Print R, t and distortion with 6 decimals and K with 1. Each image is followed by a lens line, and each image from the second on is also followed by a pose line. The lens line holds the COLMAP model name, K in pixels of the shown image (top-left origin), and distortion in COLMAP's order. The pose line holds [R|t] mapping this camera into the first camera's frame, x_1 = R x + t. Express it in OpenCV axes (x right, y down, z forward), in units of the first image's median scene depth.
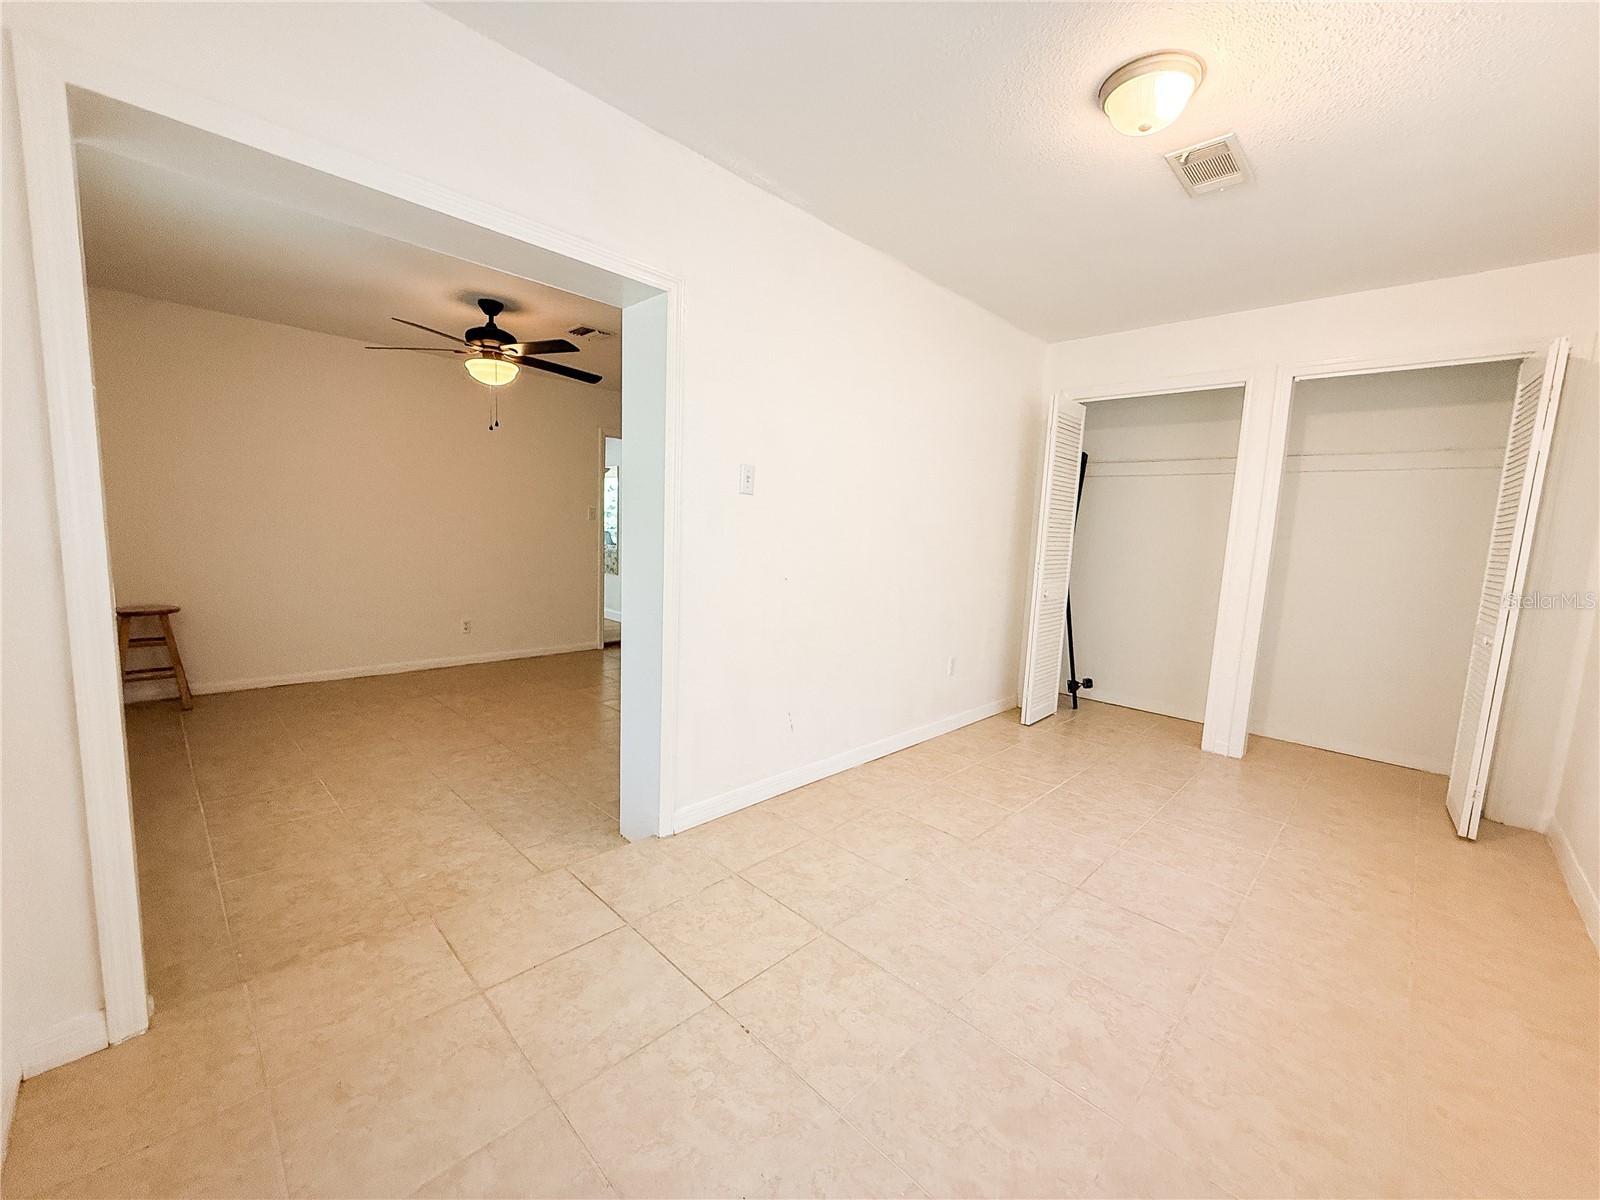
lens RADIAL K [[638.7, 0, 798.8], [0, 638.7, 602.4], [0, 0, 1]] dist [0.001294, -0.000609]
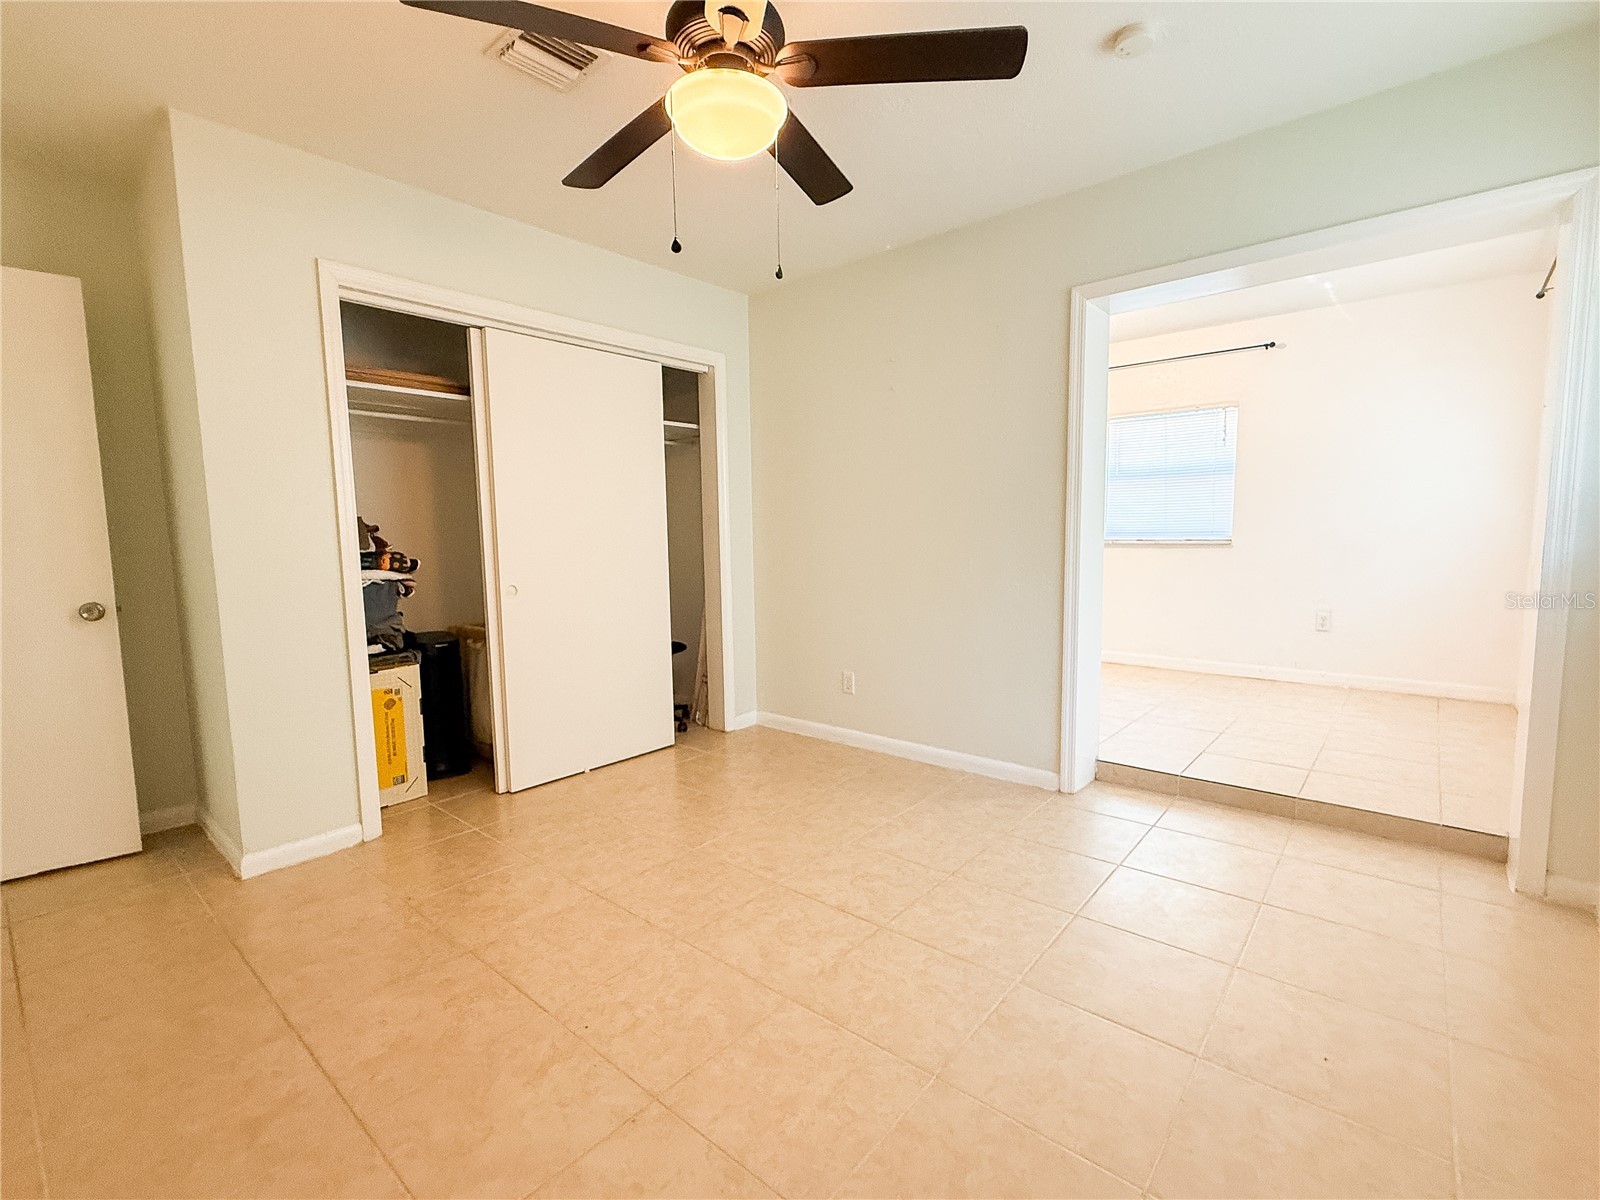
lens RADIAL K [[701.2, 0, 815.5], [0, 701.2, 599.2], [0, 0, 1]] dist [-0.003562, 0.000326]
pose [[-0.060815, -0.138774, 0.988455, -1.012547], [0.132884, 0.980347, 0.145811, -0.132859], [-0.989264, 0.140217, -0.041179, 1.067064]]
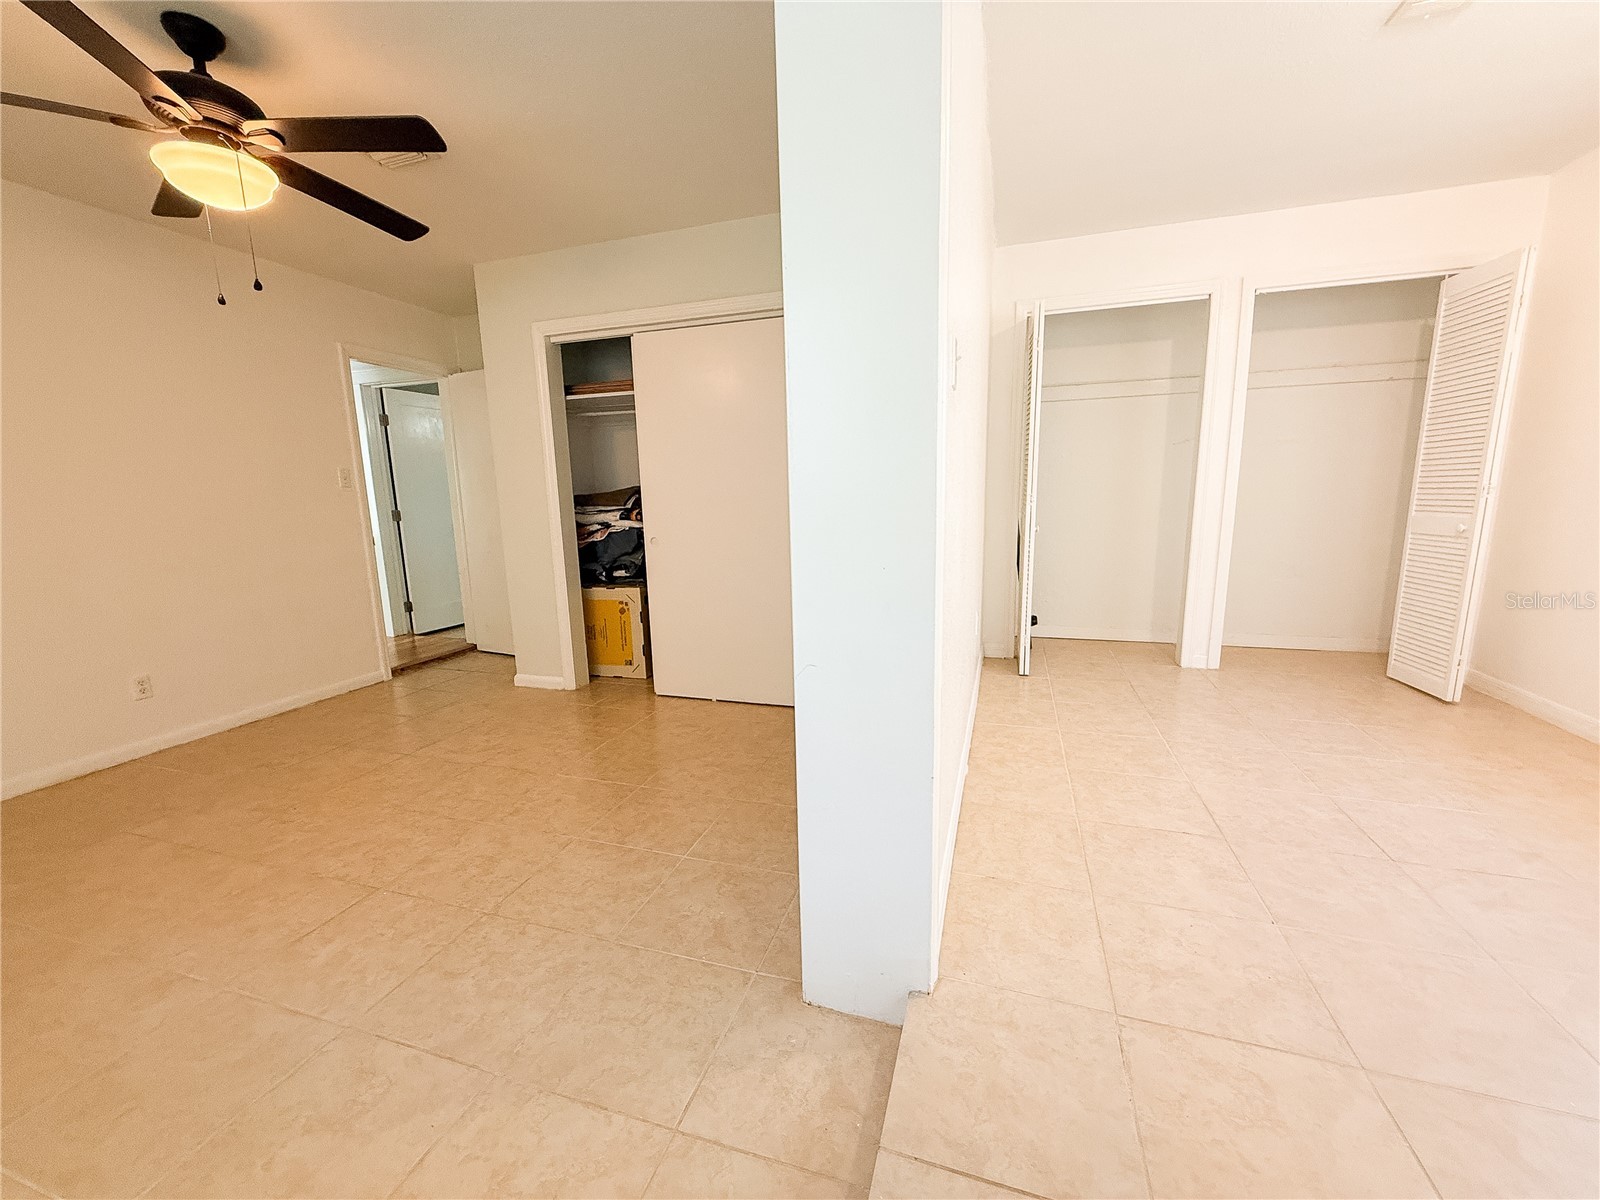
lens RADIAL K [[638.7, 0, 805.4], [0, 638.7, 603.1], [0, 0, 1]] dist [0.001294, -0.000609]
pose [[0.894014, -0.138274, 0.426168, -0.351563], [0.113136, 0.990032, 0.083888, -0.026261], [-0.433520, -0.026782, 0.900746, 0.371266]]
